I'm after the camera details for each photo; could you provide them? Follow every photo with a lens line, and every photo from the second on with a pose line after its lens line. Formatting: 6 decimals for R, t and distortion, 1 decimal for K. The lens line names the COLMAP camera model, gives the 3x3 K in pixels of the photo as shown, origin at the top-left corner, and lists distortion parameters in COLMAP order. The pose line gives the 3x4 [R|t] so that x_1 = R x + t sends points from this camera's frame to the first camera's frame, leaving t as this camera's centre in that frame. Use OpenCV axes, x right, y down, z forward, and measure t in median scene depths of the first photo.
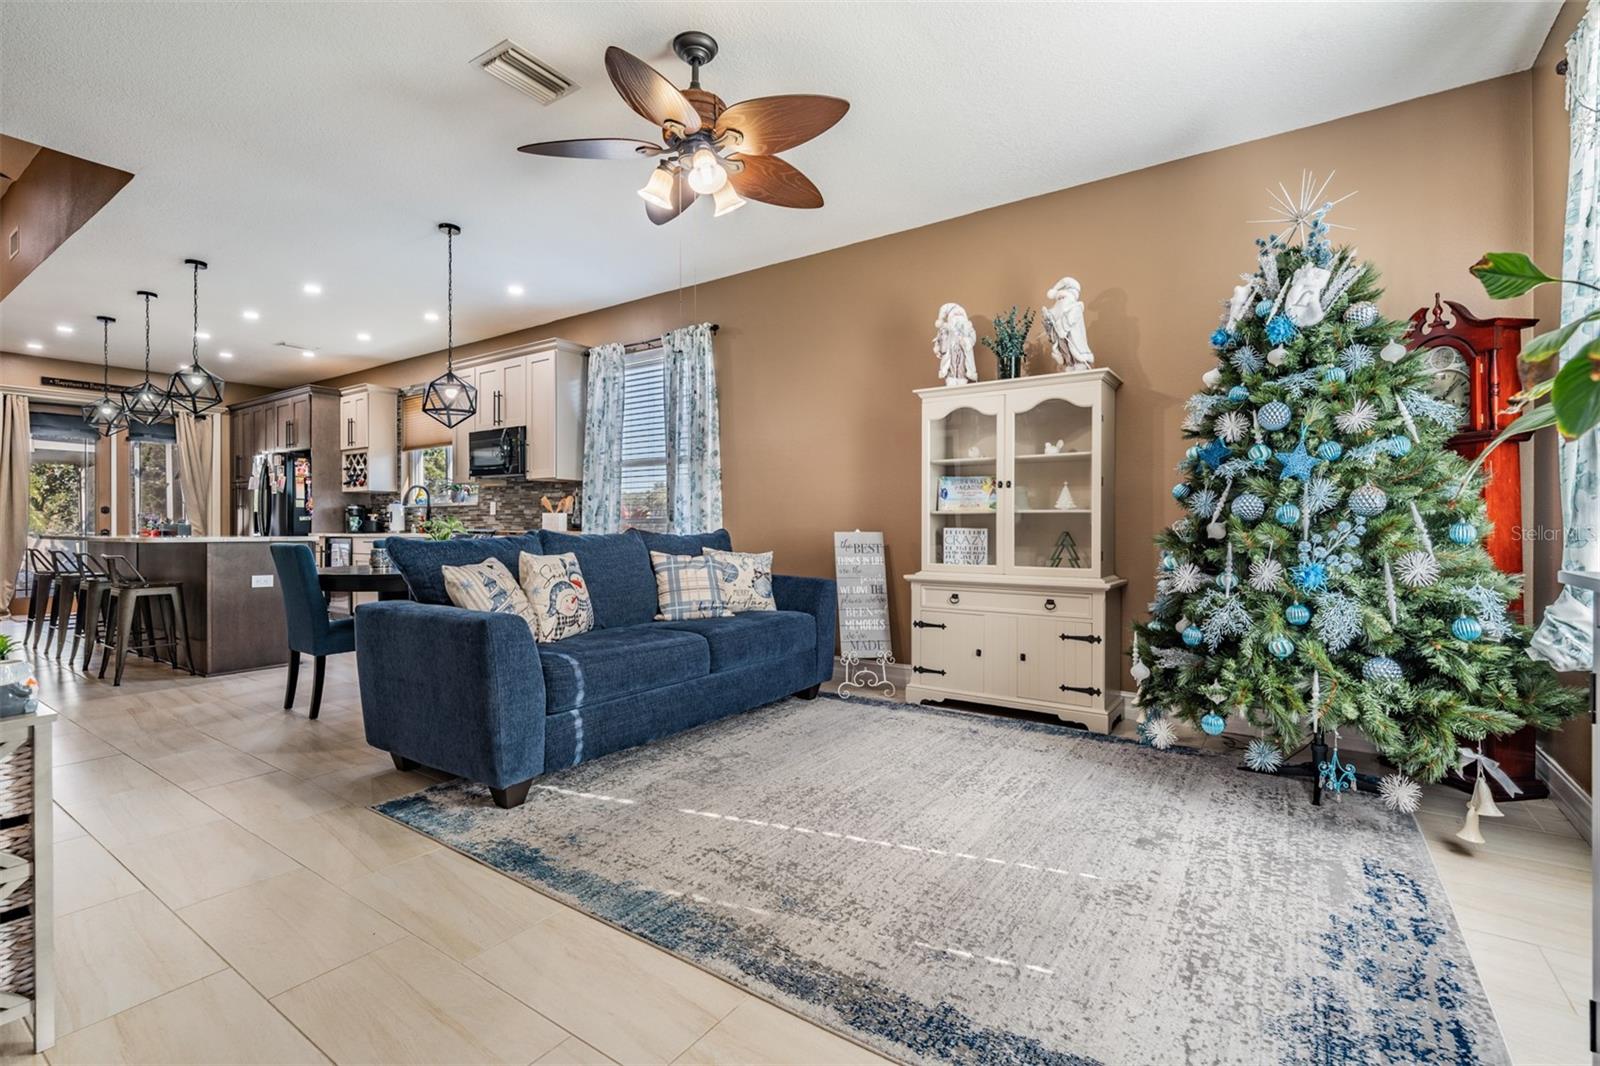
lens RADIAL K [[719.3, 0, 799.9], [0, 719.3, 524.7], [0, 0, 1]] dist [0.003706, -0.001442]
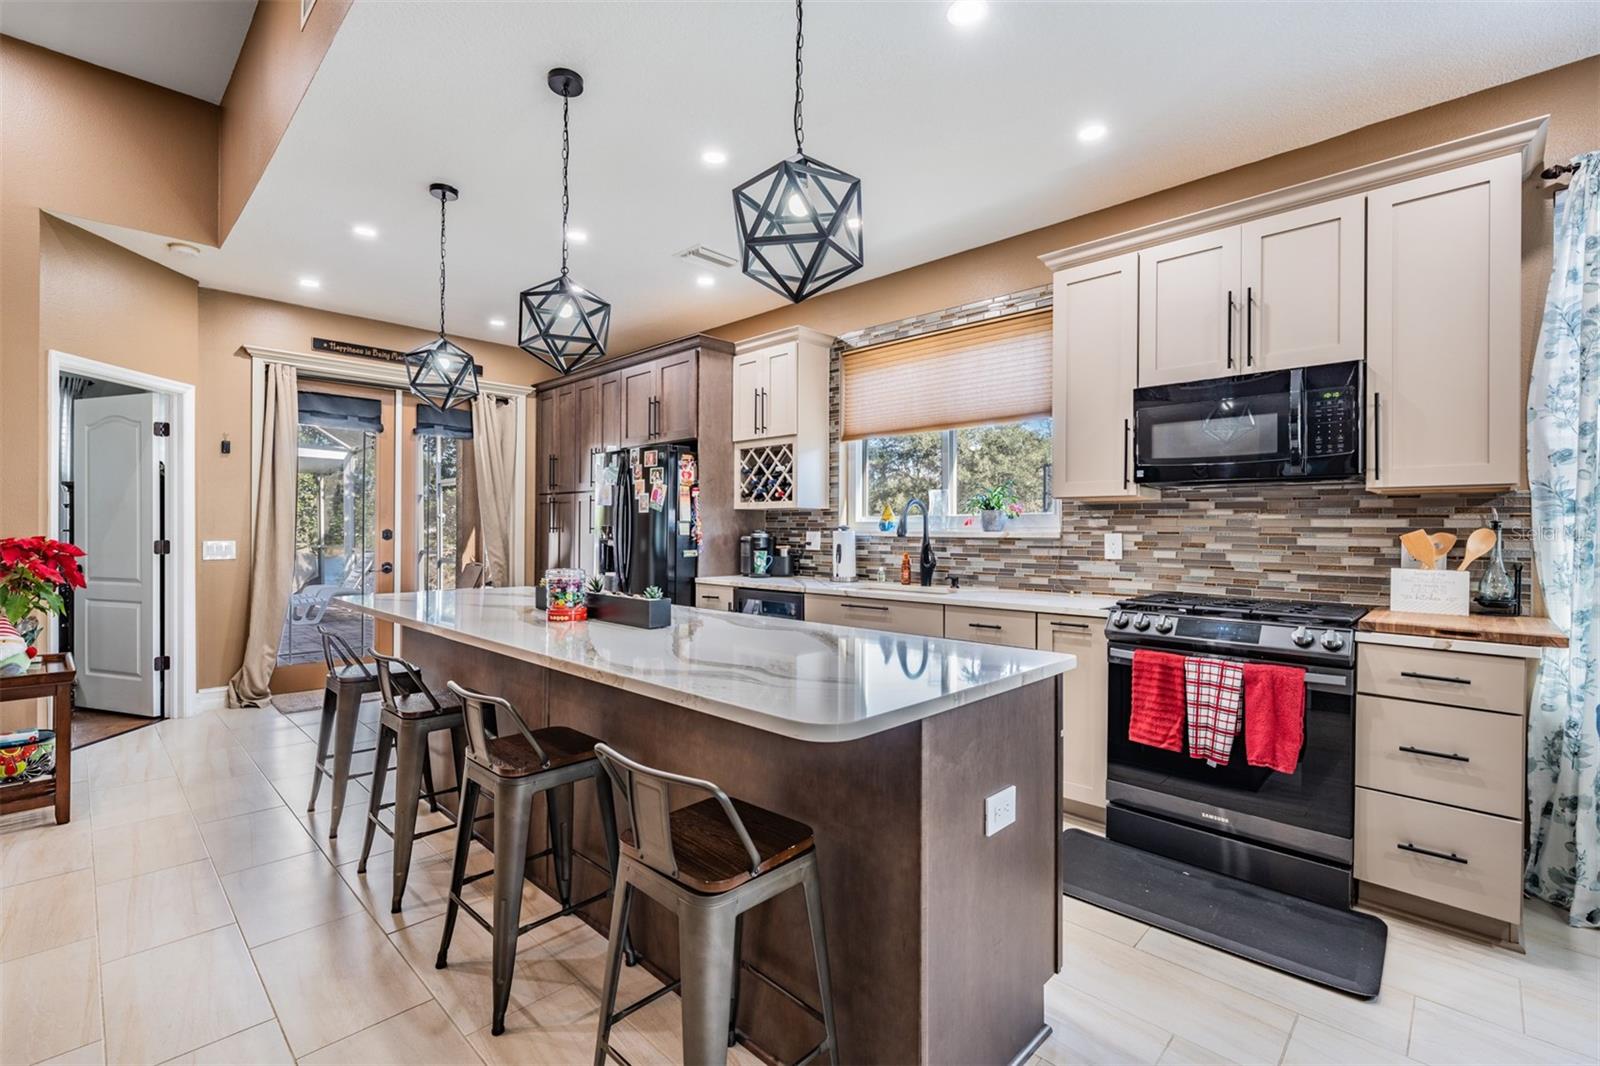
lens RADIAL K [[719.3, 0, 807.5], [0, 719.3, 520.2], [0, 0, 1]] dist [0.003706, -0.001442]
pose [[0.985977, 0.001216, -0.166878, -0.595661], [-0.003026, 0.999939, -0.010595, -0.037637], [0.166855, 0.010951, 0.985921, 0.511488]]
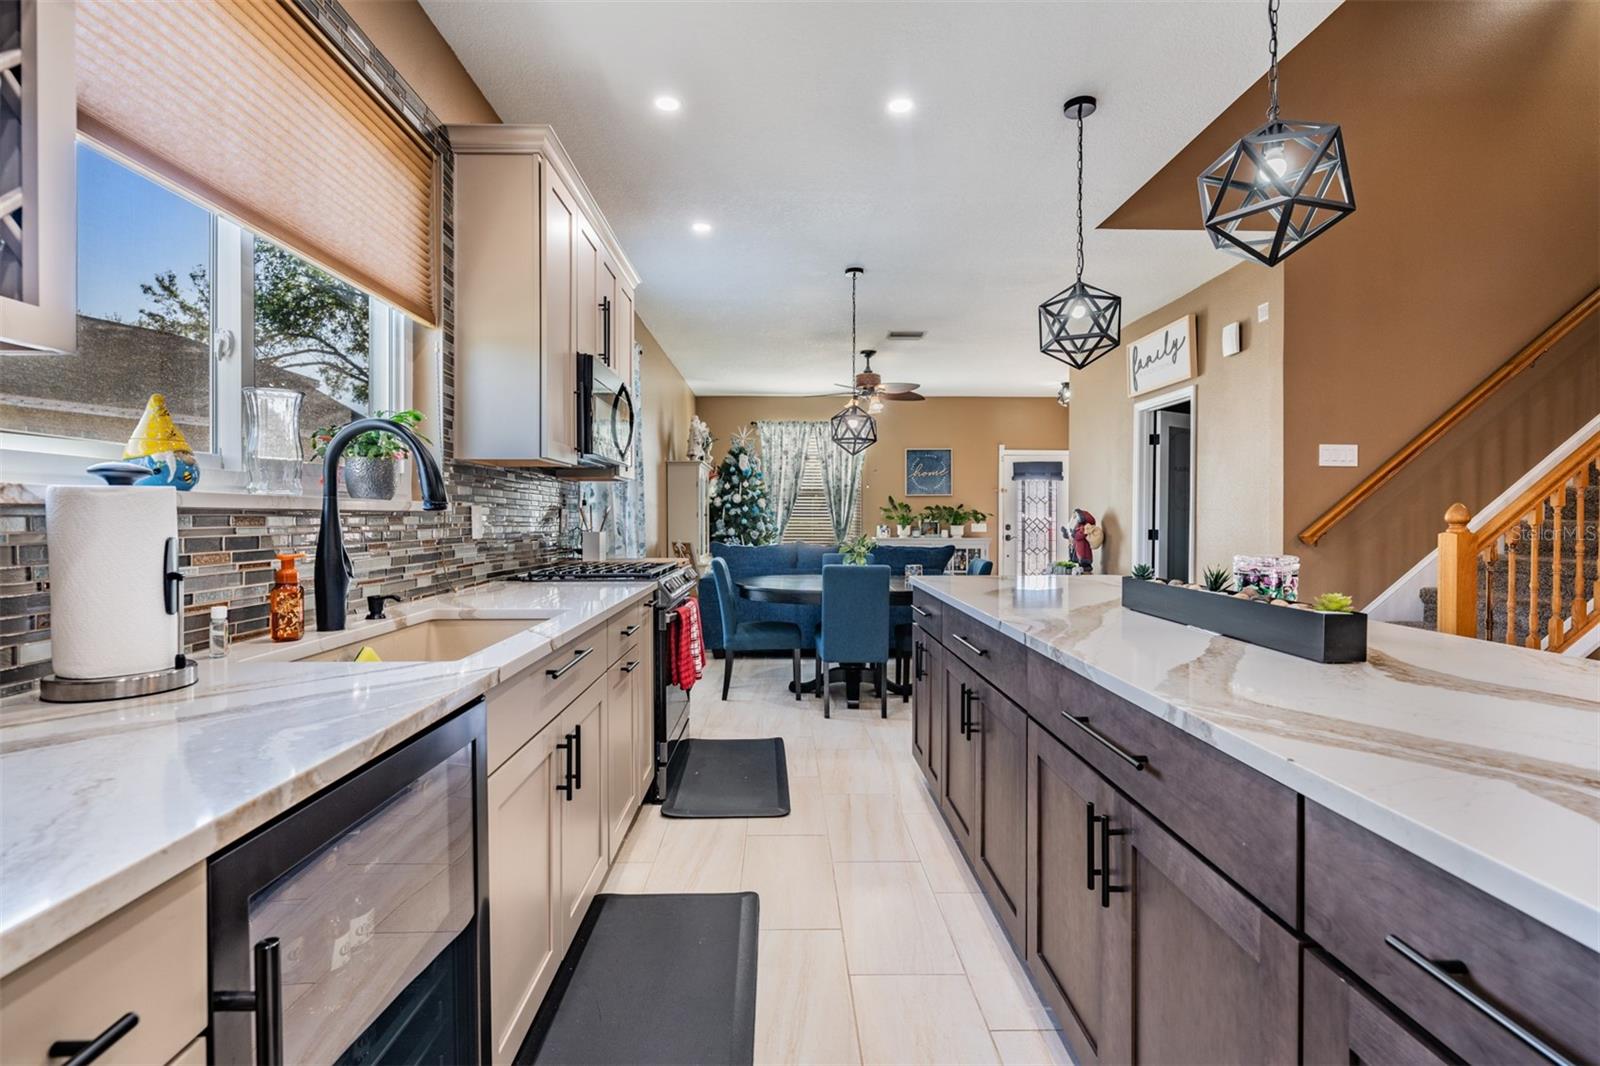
lens RADIAL K [[719.3, 0, 784.4], [0, 719.3, 523.4], [0, 0, 1]] dist [0.003706, -0.001442]
pose [[-0.570712, -0.007835, 0.821113, -0.901995], [-0.003037, 0.999968, 0.007431, -0.027589], [-0.821145, 0.001747, -0.570718, 1.164417]]
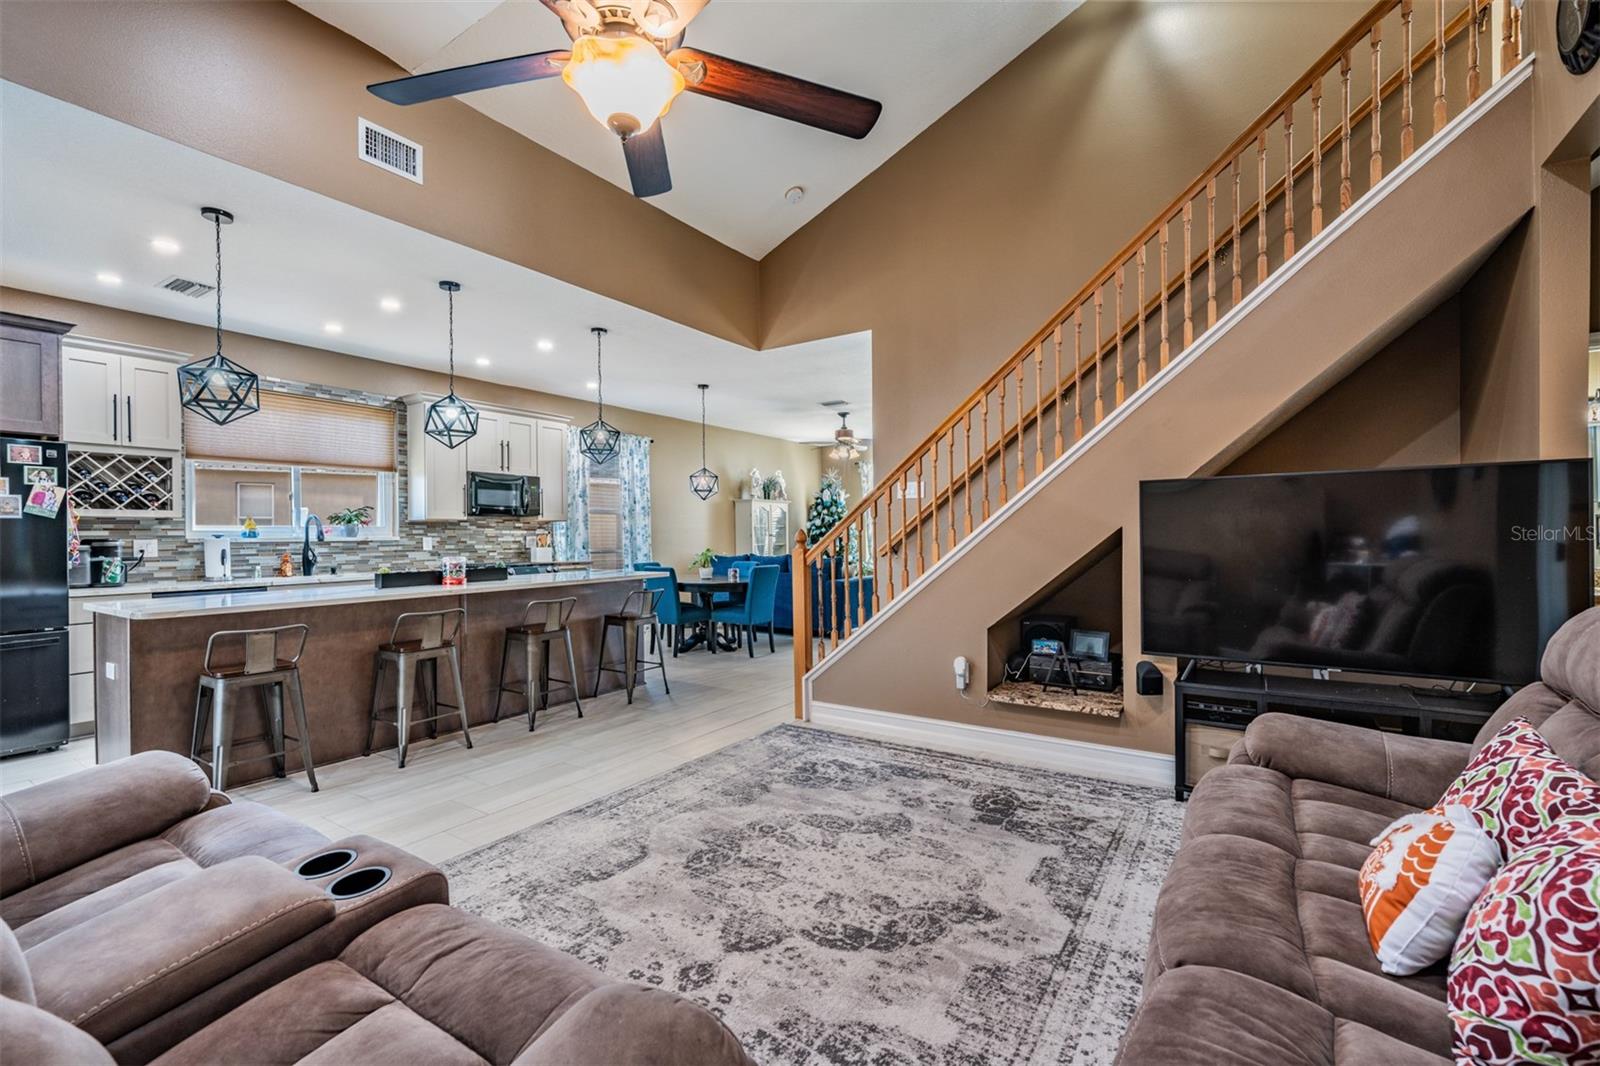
lens RADIAL K [[668.5, 0, 795.5], [0, 668.5, 532.2], [0, 0, 1]] dist [-0.003920, 0.000850]
pose [[-0.023322, 0.004328, 0.999719, -1.442376], [0.008659, 0.999954, -0.004127, -0.032901], [-0.999691, 0.008560, -0.023358, 0.562117]]
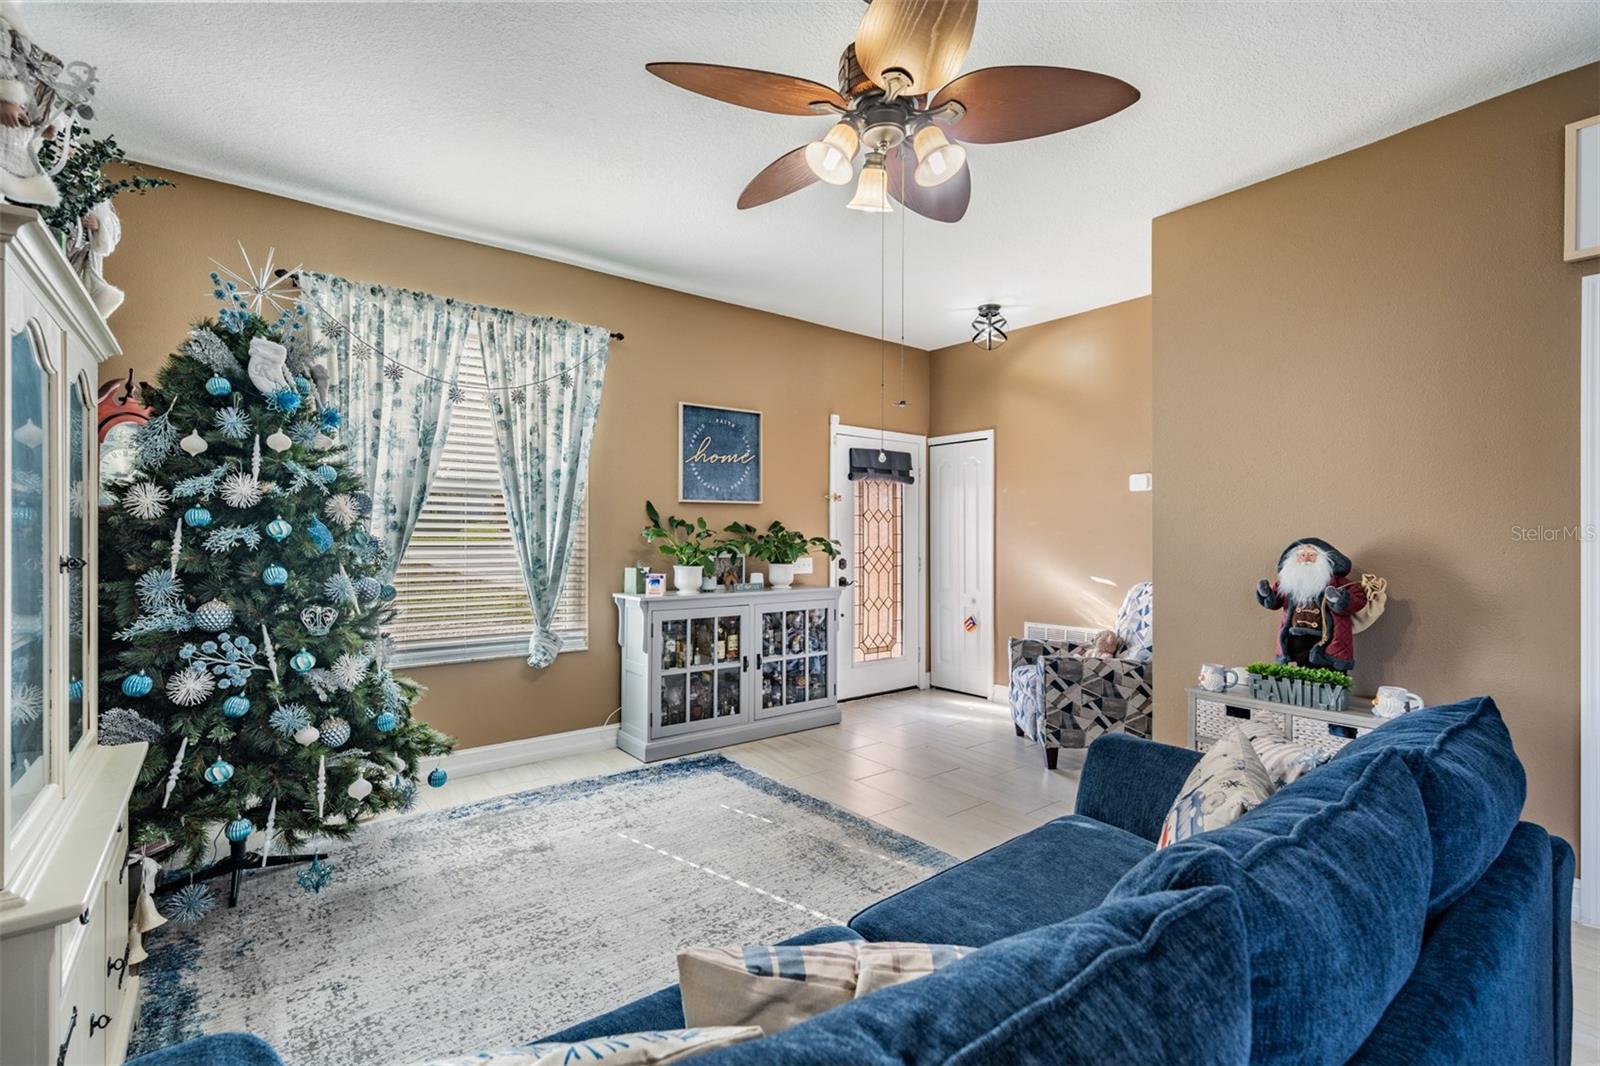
lens RADIAL K [[719.3, 0, 787.2], [0, 719.3, 528.6], [0, 0, 1]] dist [0.003706, -0.001442]
pose [[-0.953623, -0.001056, 0.301001, -0.114336], [-0.004159, 0.999945, -0.009667, -0.042453], [-0.300974, -0.010470, -0.953575, 0.731375]]
